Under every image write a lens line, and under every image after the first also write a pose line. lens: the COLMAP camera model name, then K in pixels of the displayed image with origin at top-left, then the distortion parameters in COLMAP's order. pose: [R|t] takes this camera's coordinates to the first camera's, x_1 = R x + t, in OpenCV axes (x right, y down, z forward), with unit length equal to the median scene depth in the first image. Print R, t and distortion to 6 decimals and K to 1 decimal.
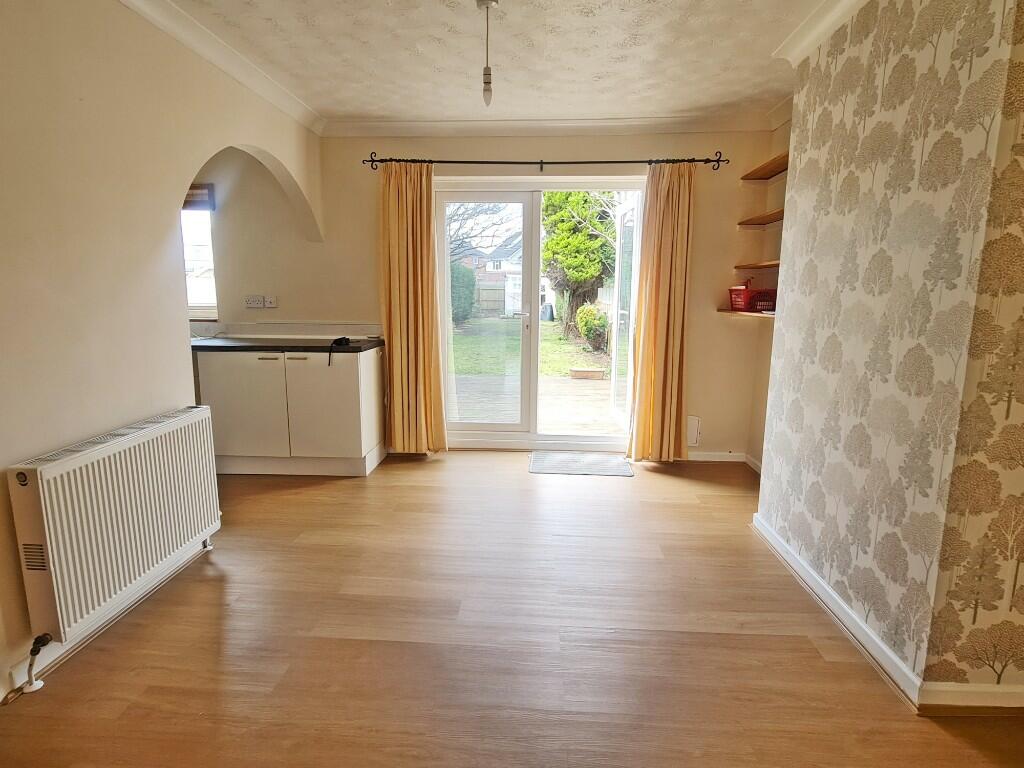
lens RADIAL K [[560.7, 0, 516.8], [0, 560.7, 384.7], [0, 0, 1]] dist [-0.004364, -0.001212]
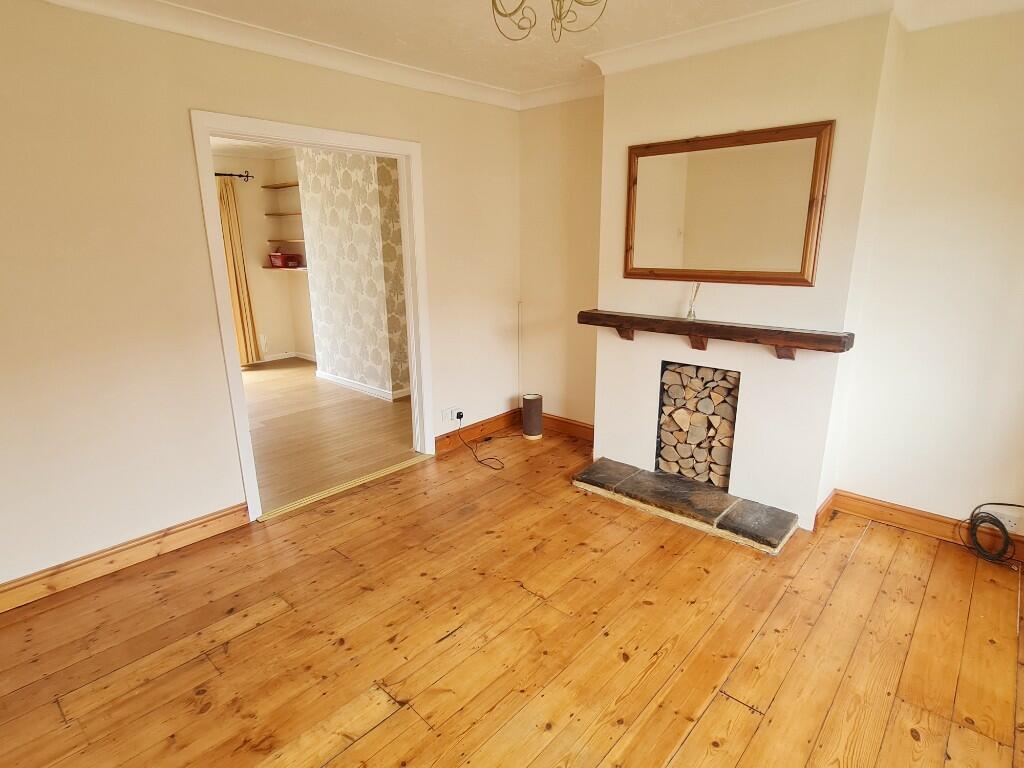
lens RADIAL K [[560.7, 0, 516.8], [0, 560.7, 384.7], [0, 0, 1]] dist [-0.004364, -0.001212]
pose [[0.631818, -0.213849, 0.745033, -0.493452], [0.141496, 0.976858, 0.160396, 0.047108], [-0.762092, 0.004078, 0.647455, -0.663099]]
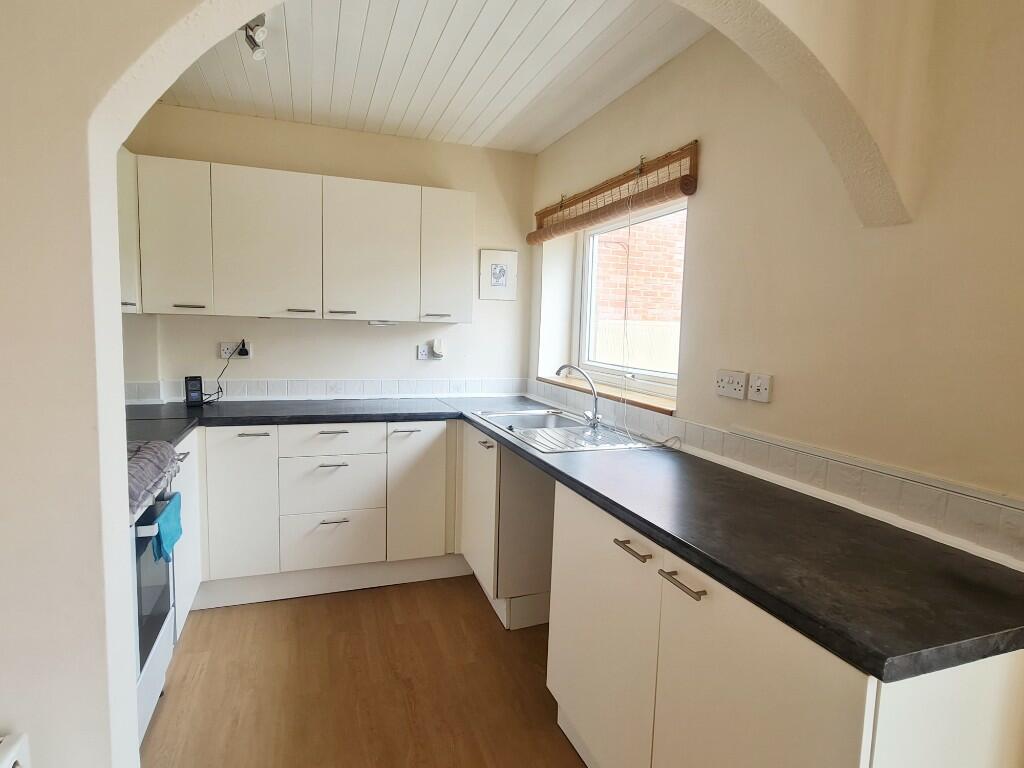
lens RADIAL K [[560.7, 0, 516.8], [0, 560.7, 384.7], [0, 0, 1]] dist [-0.004364, -0.001212]
pose [[0.382031, 0.094933, -0.919260, -0.137125], [-0.176141, 0.983955, 0.028412, -0.142430], [0.907208, 0.151065, 0.392623, 0.732314]]
